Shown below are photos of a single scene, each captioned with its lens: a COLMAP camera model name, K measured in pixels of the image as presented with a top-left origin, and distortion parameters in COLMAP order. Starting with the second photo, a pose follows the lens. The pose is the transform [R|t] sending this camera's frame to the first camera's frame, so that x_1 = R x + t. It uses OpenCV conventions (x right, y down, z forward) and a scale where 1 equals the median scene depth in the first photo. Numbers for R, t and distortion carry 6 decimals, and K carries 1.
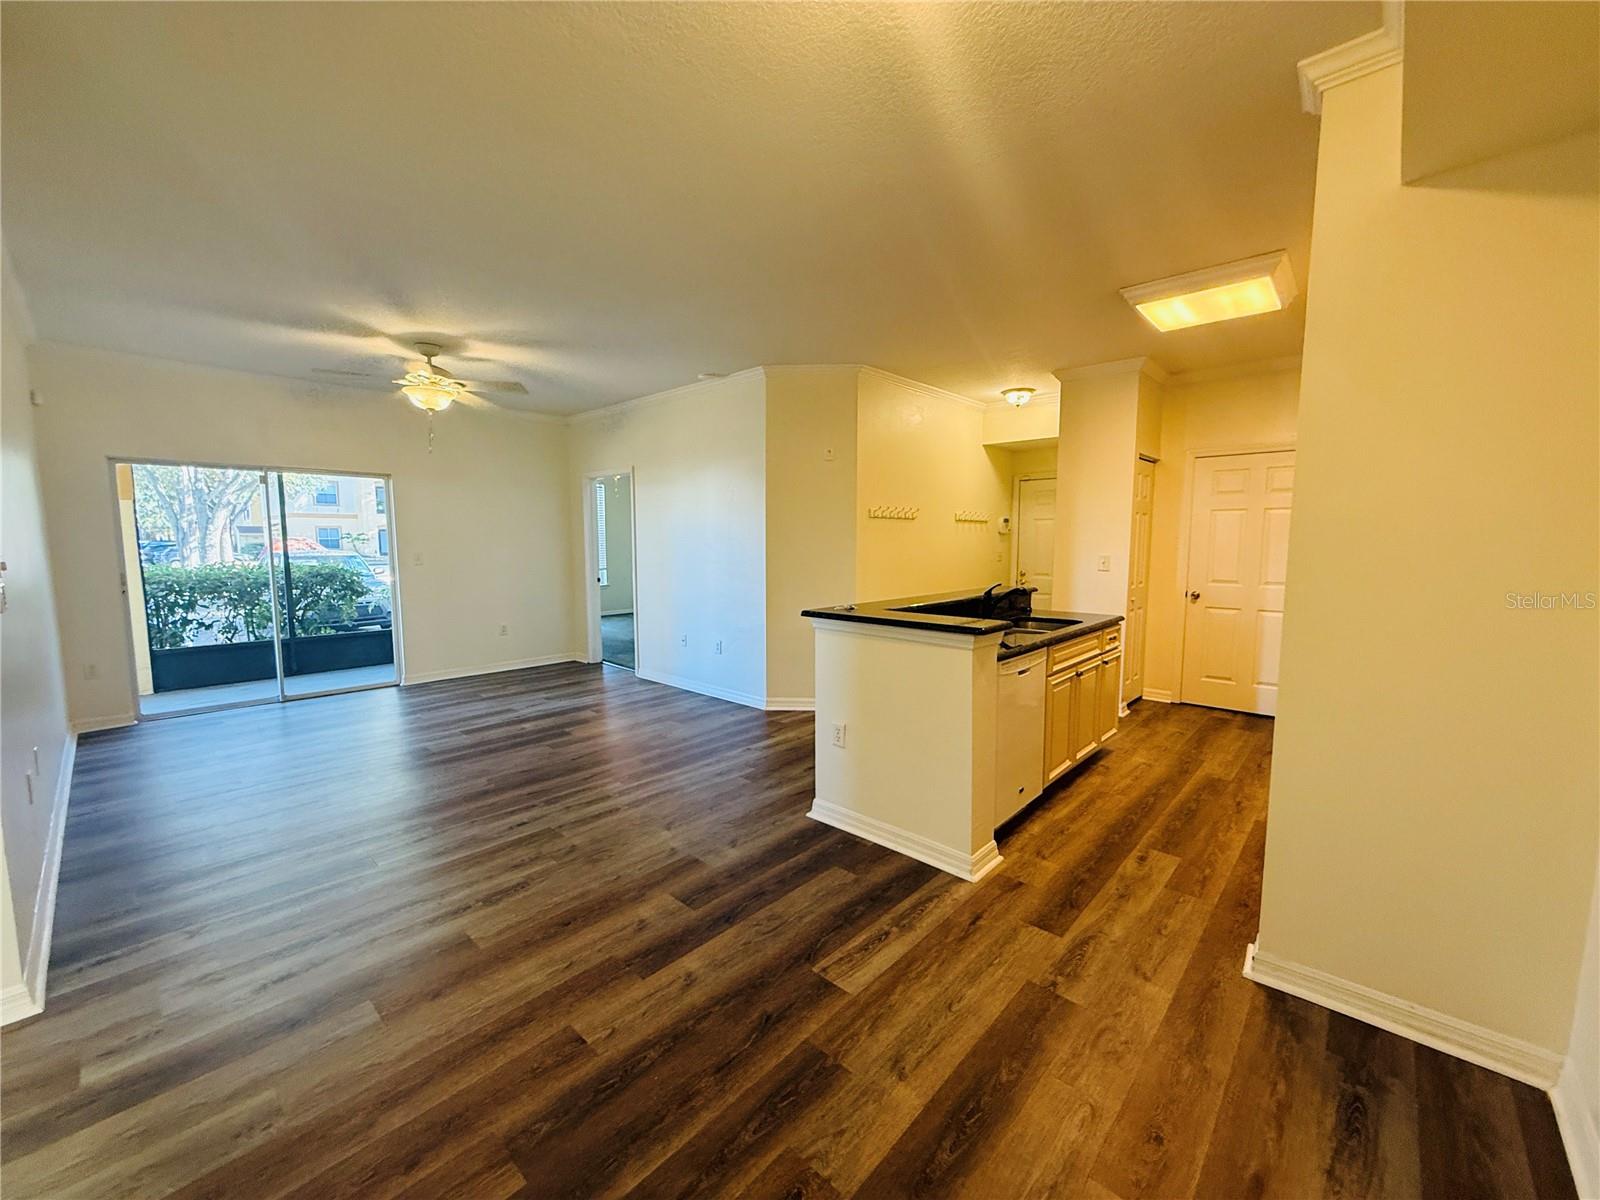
lens RADIAL K [[638.0, 0, 796.2], [0, 638.0, 602.2], [0, 0, 1]] dist [-0.000294, -0.000113]
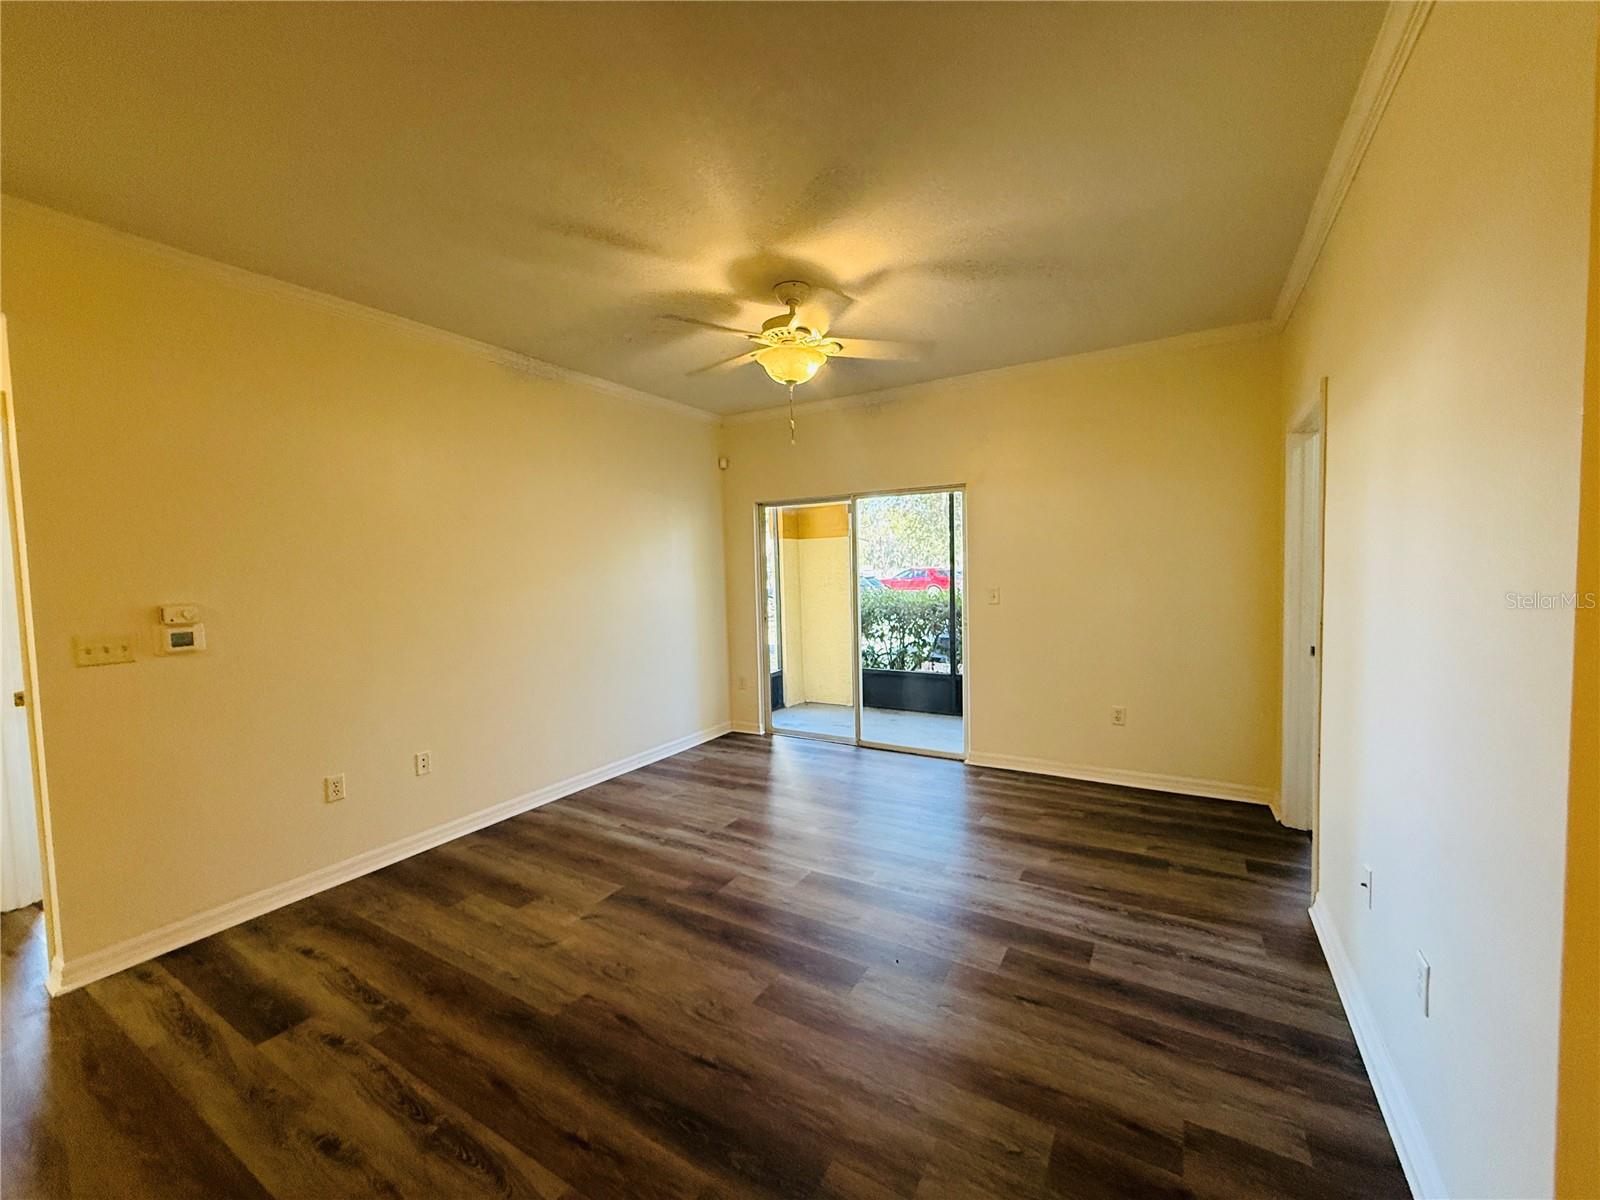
lens RADIAL K [[638.0, 0, 796.2], [0, 638.0, 602.2], [0, 0, 1]] dist [-0.000294, -0.000113]
pose [[0.210455, 0.043954, -0.976615, 0.163251], [-0.073176, 0.996895, 0.029098, -0.164901], [0.974861, 0.065341, 0.213018, 1.587708]]
